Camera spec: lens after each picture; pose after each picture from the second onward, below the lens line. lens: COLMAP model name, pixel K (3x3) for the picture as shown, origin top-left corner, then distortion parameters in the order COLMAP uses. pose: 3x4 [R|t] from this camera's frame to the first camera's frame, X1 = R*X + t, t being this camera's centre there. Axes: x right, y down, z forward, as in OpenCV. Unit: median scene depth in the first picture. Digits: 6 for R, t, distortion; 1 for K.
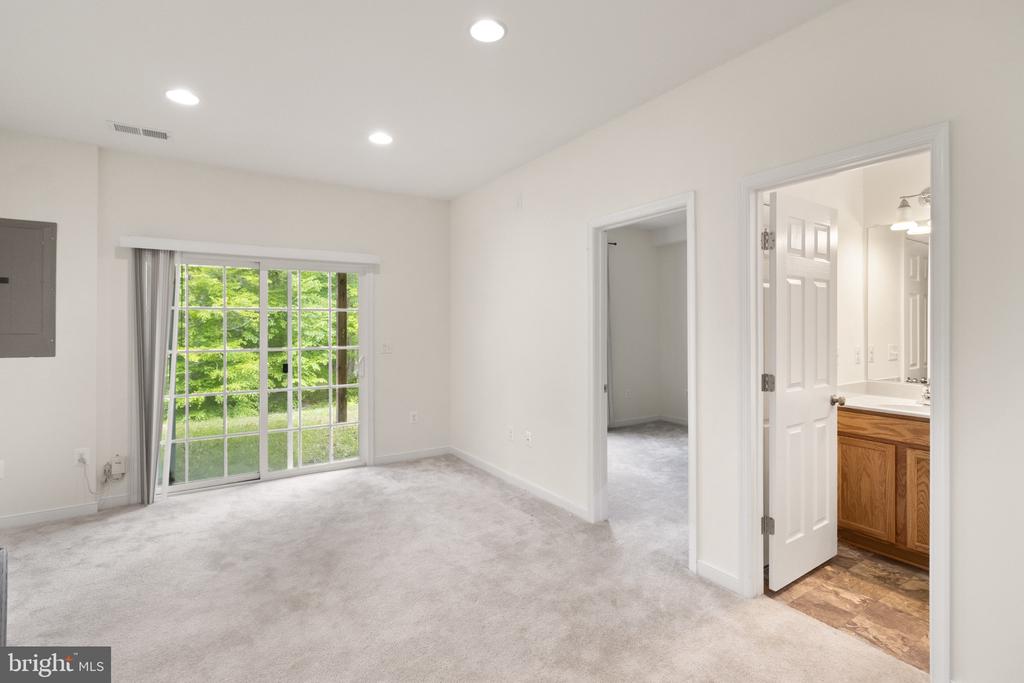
lens RADIAL K [[485.1, 0, 511.9], [0, 485.1, 325.6], [0, 0, 1]] dist [0.002510, -0.000149]
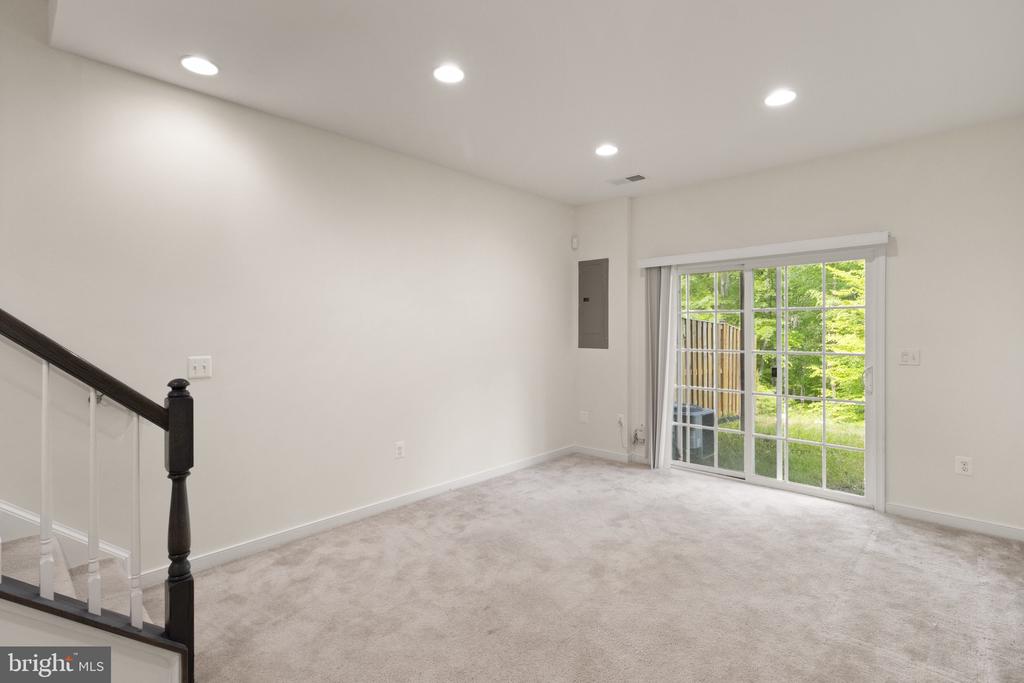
lens RADIAL K [[483.3, 0, 510.7], [0, 483.3, 330.2], [0, 0, 1]] dist [0.002085, -0.000033]
pose [[0.237020, 0.000991, -0.971504, 0.418926], [0.004843, 0.999986, 0.002202, 0.002843], [0.971493, -0.005227, 0.237012, 0.365245]]
